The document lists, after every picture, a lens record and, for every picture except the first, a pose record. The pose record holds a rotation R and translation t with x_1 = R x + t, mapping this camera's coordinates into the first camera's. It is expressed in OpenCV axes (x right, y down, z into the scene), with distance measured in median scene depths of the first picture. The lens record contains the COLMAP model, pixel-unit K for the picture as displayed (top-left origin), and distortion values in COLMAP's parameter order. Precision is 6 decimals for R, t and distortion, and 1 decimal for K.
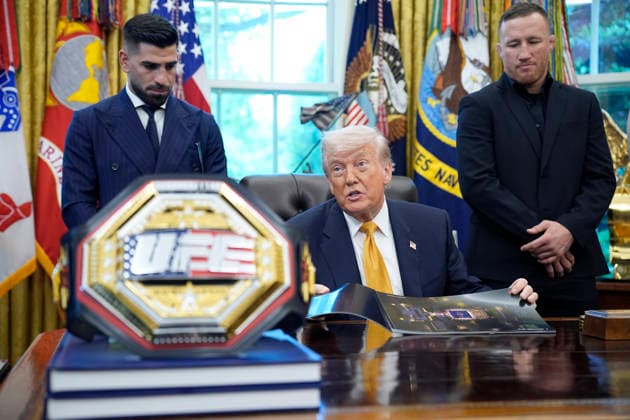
lens RADIAL K [[899.6, 0, 309.7], [0, 899.6, 212.9], [0, 0, 1]] dist [0.165267, 0.004459]
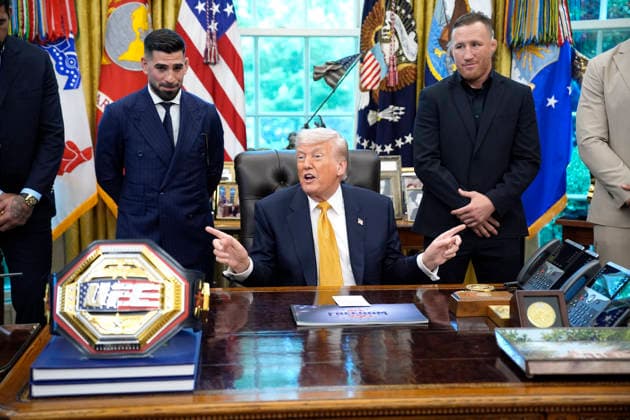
lens RADIAL K [[899.6, 0, 309.7], [0, 899.6, 212.9], [0, 0, 1]] dist [0.165267, 0.004459]
pose [[0.993829, 0.016002, -0.109761, 0.112539], [0.000318, 0.989124, 0.147081, -0.099404], [0.110921, -0.146208, 0.983016, -0.160985]]
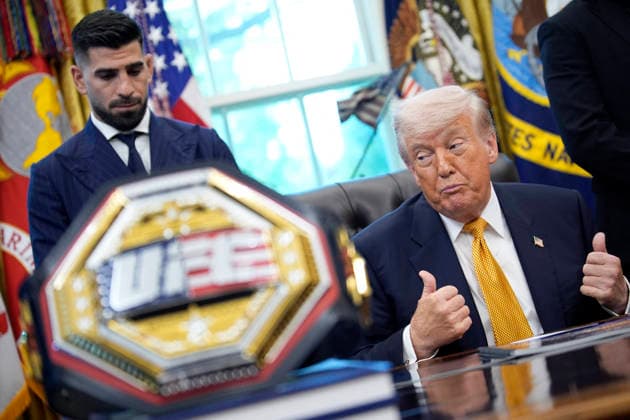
lens RADIAL K [[1281.9, 0, 315.0], [0, 1281.9, 210.0], [0, 0, 1]] dist [-0.001955, -0.016117]
pose [[0.972897, -0.224596, -0.055027, 0.011059], [0.221247, 0.973313, -0.060919, 0.024906], [0.067240, 0.047093, 0.996625, -0.010045]]
